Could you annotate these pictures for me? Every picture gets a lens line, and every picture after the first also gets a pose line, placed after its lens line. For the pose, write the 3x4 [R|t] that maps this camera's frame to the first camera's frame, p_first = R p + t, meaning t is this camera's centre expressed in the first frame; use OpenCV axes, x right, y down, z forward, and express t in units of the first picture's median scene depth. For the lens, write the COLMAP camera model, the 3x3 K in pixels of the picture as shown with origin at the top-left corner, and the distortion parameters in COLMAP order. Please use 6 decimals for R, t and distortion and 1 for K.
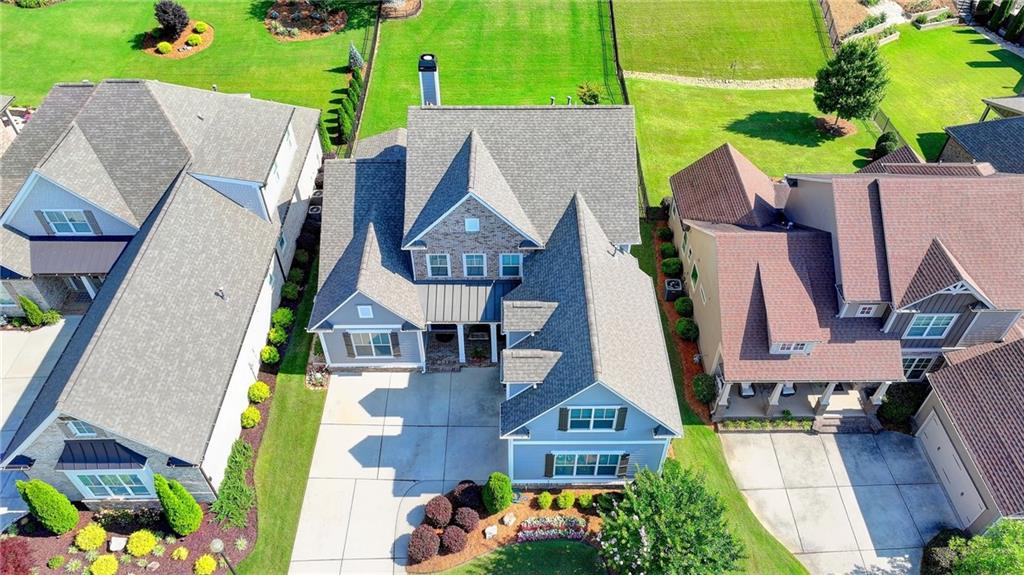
lens RADIAL K [[711.8, 0, 512.0], [0, 711.8, 287.5], [0, 0, 1]] dist [-0.003690, 0.006715]
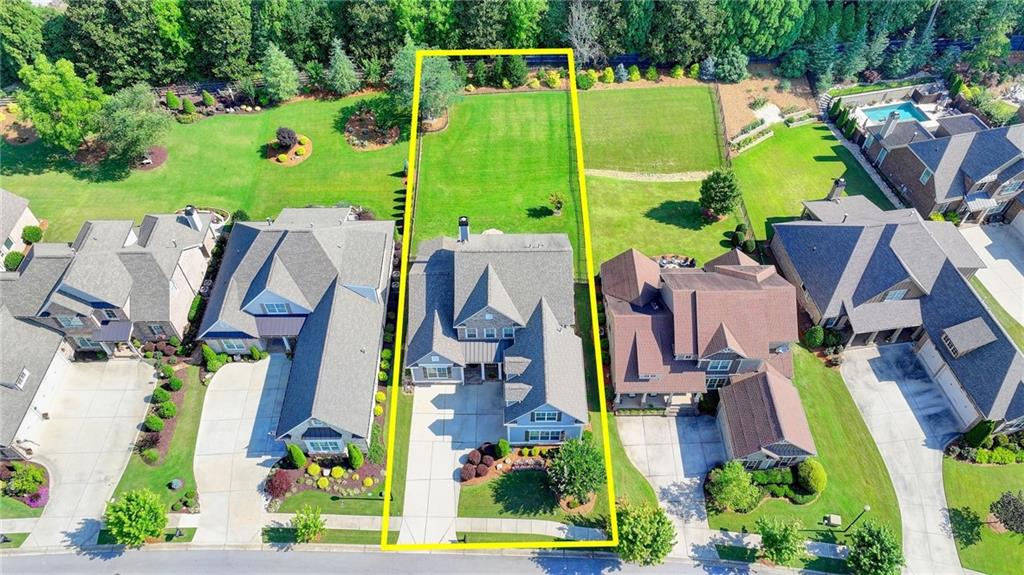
lens RADIAL K [[711.8, 0, 512.0], [0, 711.8, 287.5], [0, 0, 1]] dist [-0.003690, 0.006715]
pose [[0.999993, -0.001378, 0.003511, 0.001129], [0.001032, 0.995312, 0.096715, -0.341300], [-0.003628, -0.096711, 0.995306, -0.919323]]
